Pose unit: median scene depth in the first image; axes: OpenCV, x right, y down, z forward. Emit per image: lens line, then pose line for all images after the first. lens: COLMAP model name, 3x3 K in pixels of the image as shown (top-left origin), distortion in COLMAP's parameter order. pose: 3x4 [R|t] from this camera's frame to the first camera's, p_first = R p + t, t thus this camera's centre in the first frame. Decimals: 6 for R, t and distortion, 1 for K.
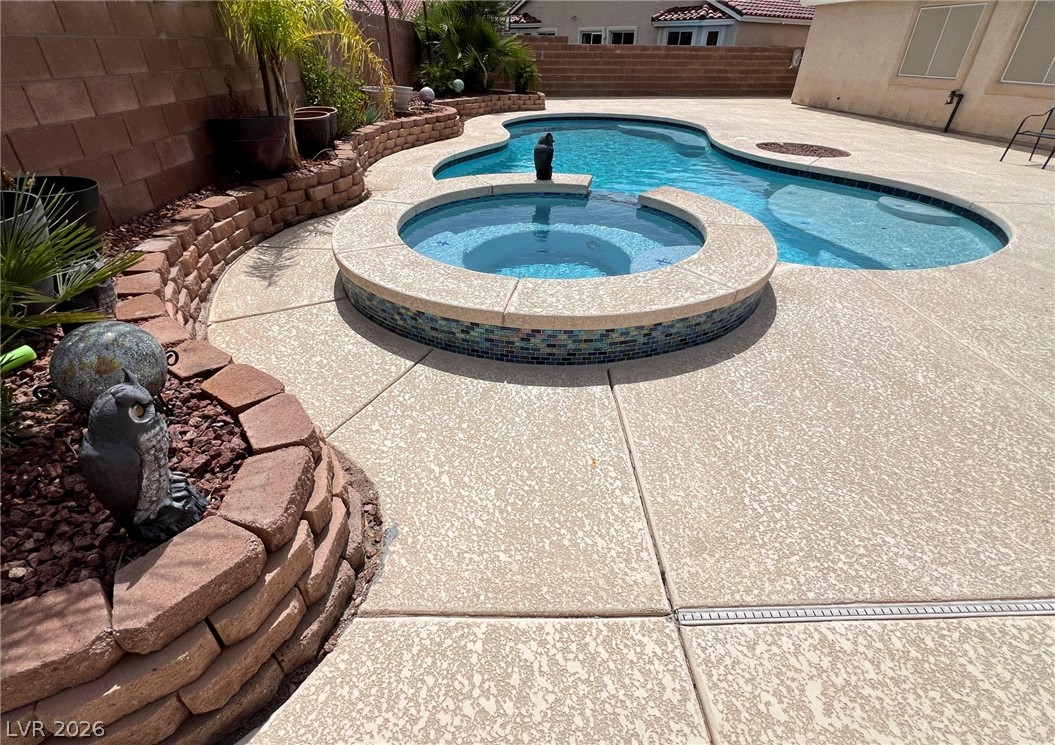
lens RADIAL K [[511.0, 0, 529.5], [0, 511.0, 378.6], [0, 0, 1]] dist [-0.004639, 0.001424]
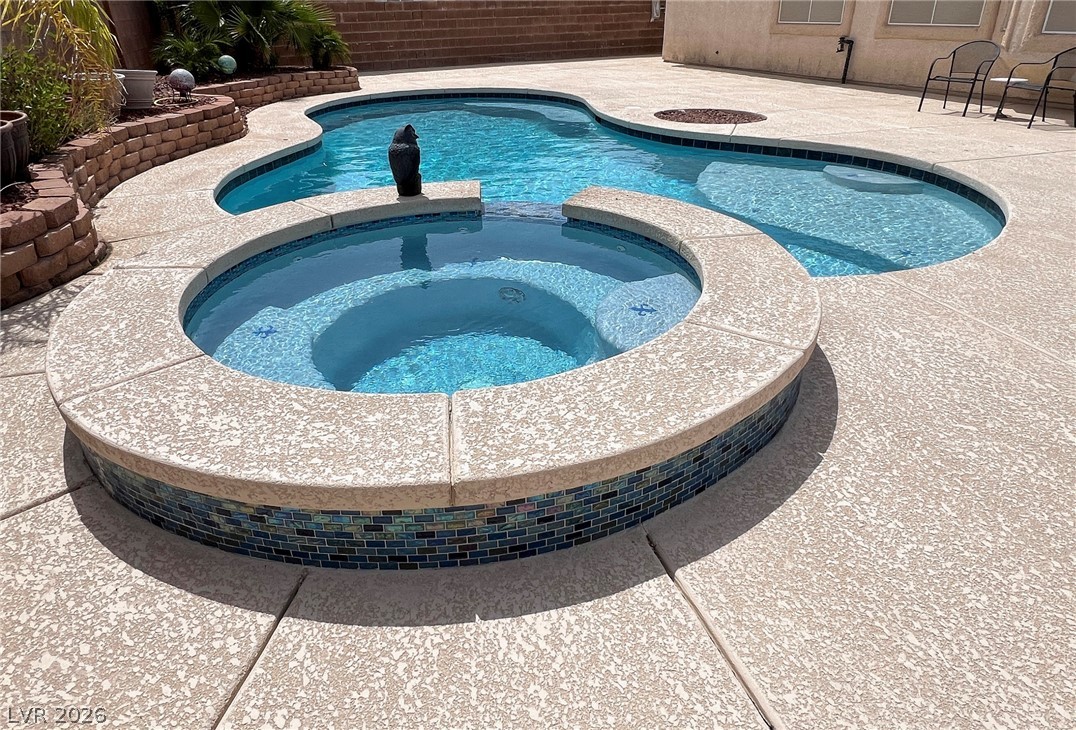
lens RADIAL K [[677.3, 0, 536.4], [0, 677.3, 356.6], [0, 0, 1]] dist [-0.004911, -0.001709]
pose [[0.955521, -0.162793, 0.245923, -0.069189], [0.186511, 0.979486, -0.076291, -0.111631], [-0.228458, 0.118765, 0.966282, 0.195132]]
